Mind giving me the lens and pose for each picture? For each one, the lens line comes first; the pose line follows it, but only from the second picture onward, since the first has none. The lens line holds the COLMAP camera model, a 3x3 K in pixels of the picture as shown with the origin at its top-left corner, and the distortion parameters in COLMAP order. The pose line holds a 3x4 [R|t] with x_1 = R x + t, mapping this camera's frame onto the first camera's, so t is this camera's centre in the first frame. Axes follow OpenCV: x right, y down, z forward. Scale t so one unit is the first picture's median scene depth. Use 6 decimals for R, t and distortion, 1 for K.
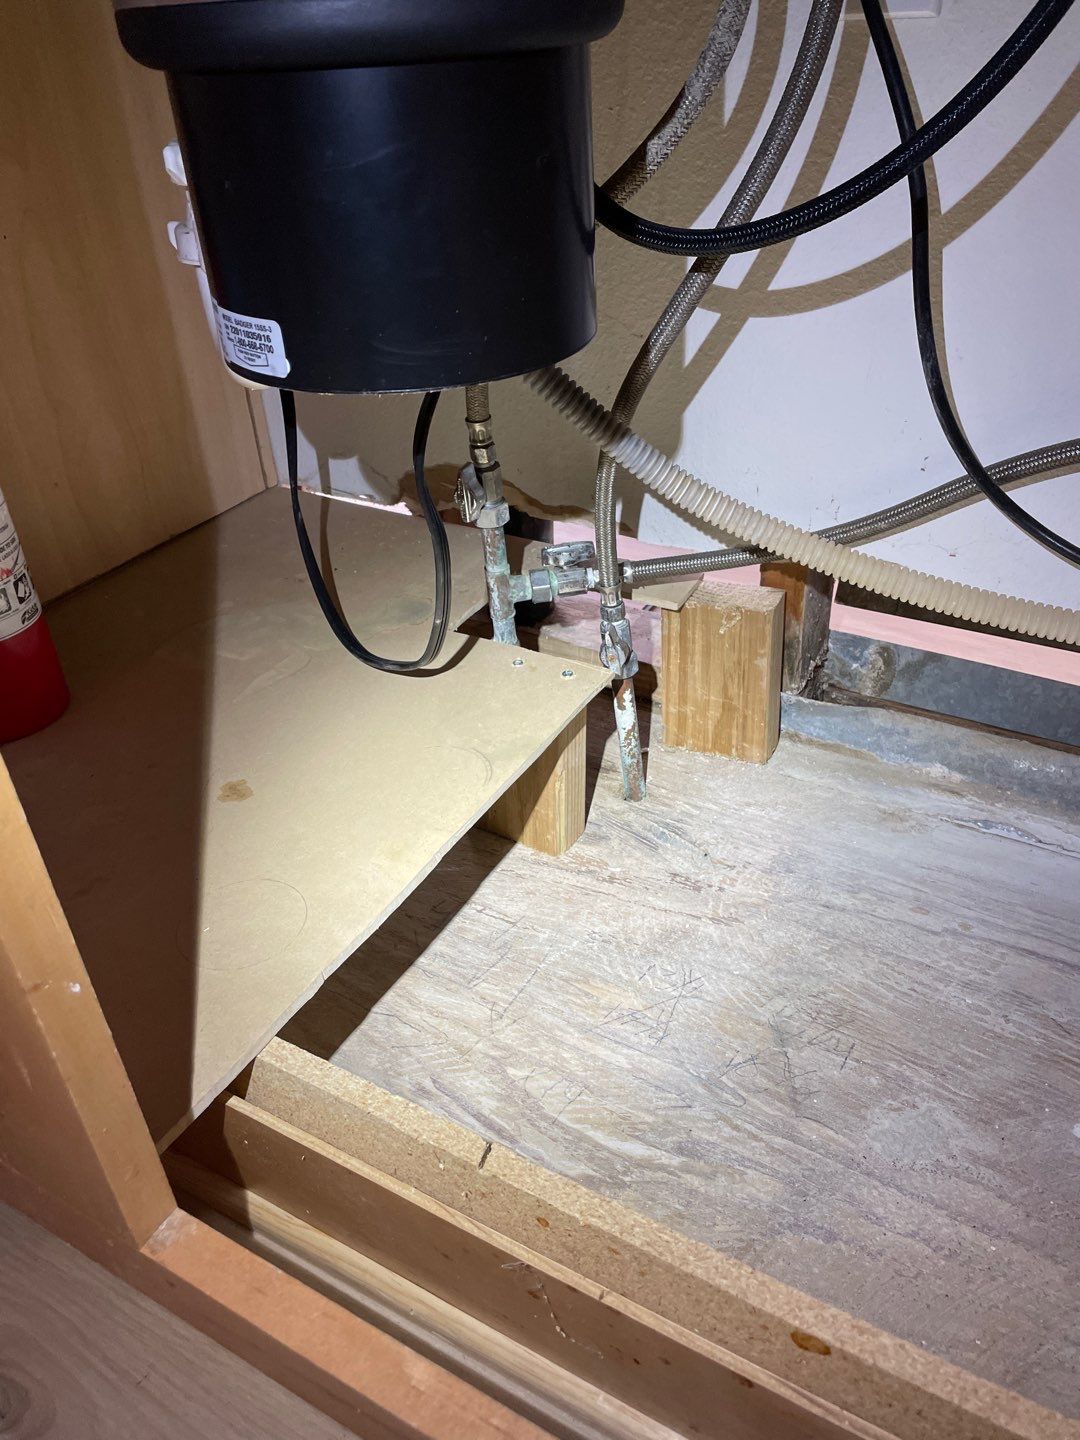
lens RADIAL K [[1087.4, 0, 544.5], [0, 1087.4, 707.8], [0, 0, 1]] dist [0.087497, -0.119525]
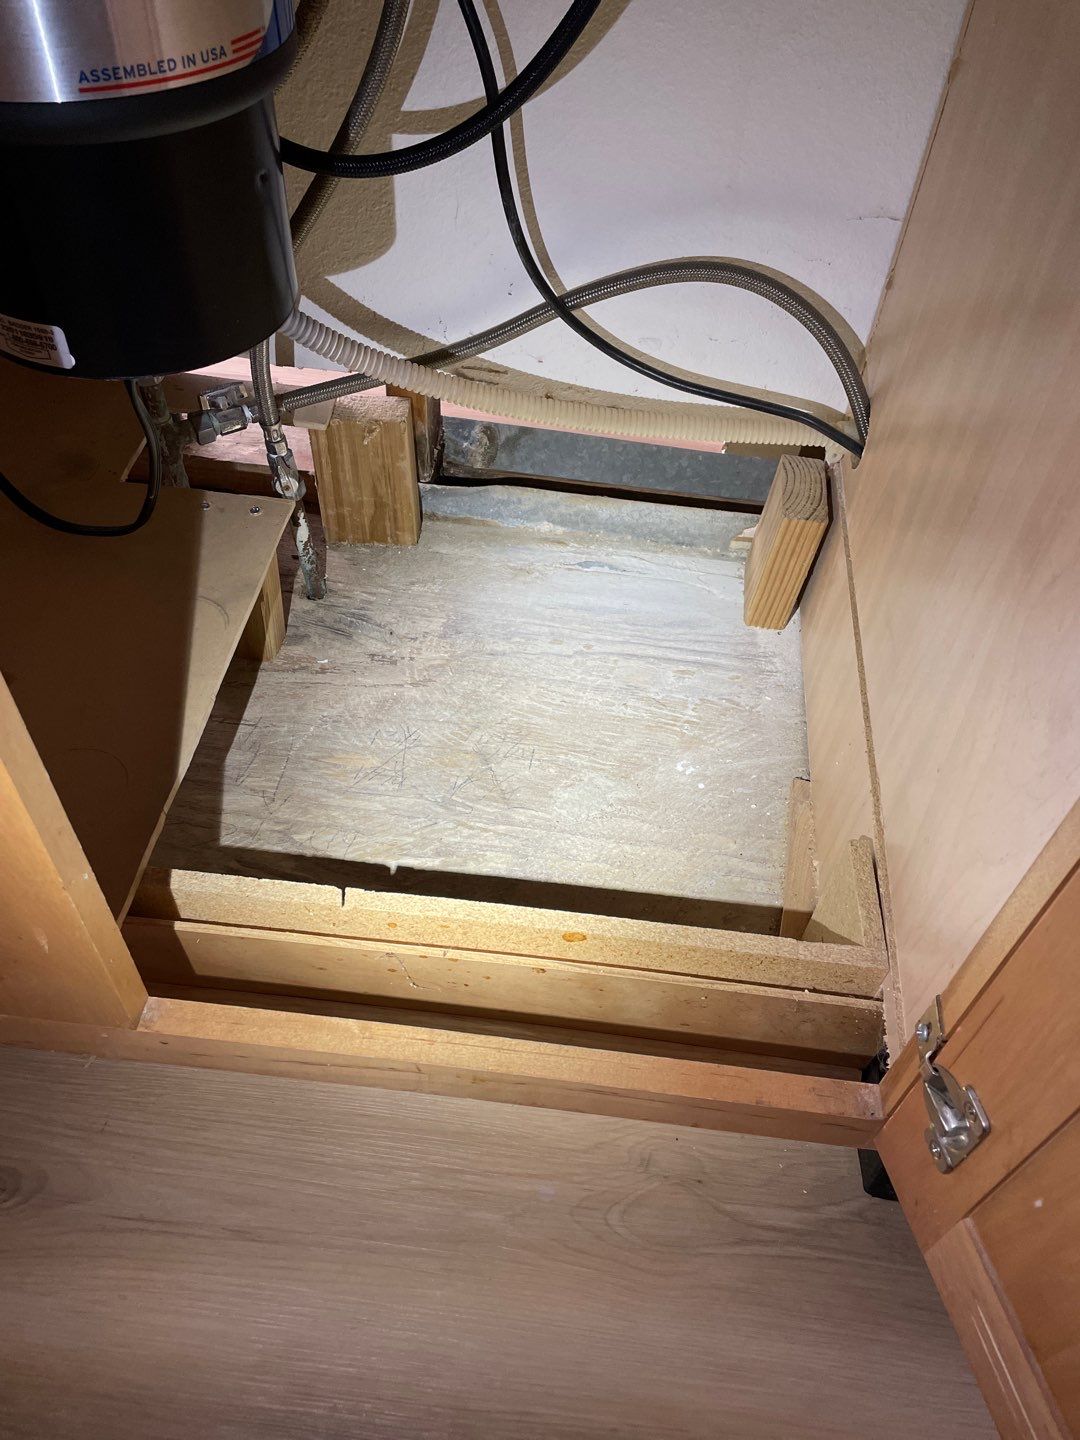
lens RADIAL K [[1087.0, 0, 550.1], [0, 1087.0, 709.4], [0, 0, 1]] dist [0.086749, -0.117395]
pose [[0.905158, -0.239606, 0.351110, -0.159273], [0.136888, 0.946299, 0.292883, -0.133530], [-0.402432, -0.217042, 0.889349, -0.211982]]
